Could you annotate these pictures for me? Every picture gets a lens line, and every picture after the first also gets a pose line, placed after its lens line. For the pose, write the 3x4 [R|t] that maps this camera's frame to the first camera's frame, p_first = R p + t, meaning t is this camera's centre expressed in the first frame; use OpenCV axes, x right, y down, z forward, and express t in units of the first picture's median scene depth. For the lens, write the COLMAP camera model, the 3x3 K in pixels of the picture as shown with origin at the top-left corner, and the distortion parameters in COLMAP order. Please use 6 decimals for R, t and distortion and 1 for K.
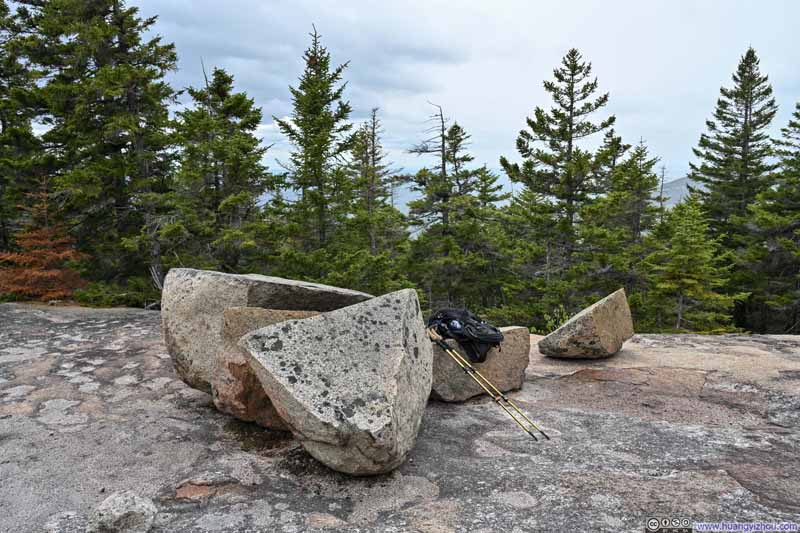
lens RADIAL K [[644.2, 0, 399.8], [0, 644.2, 266.6], [0, 0, 1]] dist [0.001576, 0.000894]
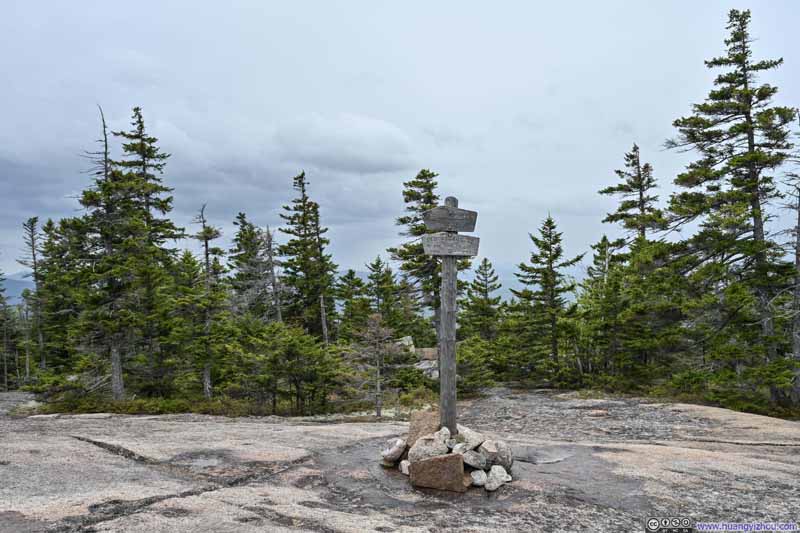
lens RADIAL K [[760.9, 0, 400.0], [0, 760.9, 267.1], [0, 0, 1]] dist [0.000200, 0.000000]
pose [[0.997550, -0.010982, -0.069095, 0.143927], [-0.001474, 0.984084, -0.177697, 0.245496], [0.069947, 0.177364, 0.981657, -2.063267]]
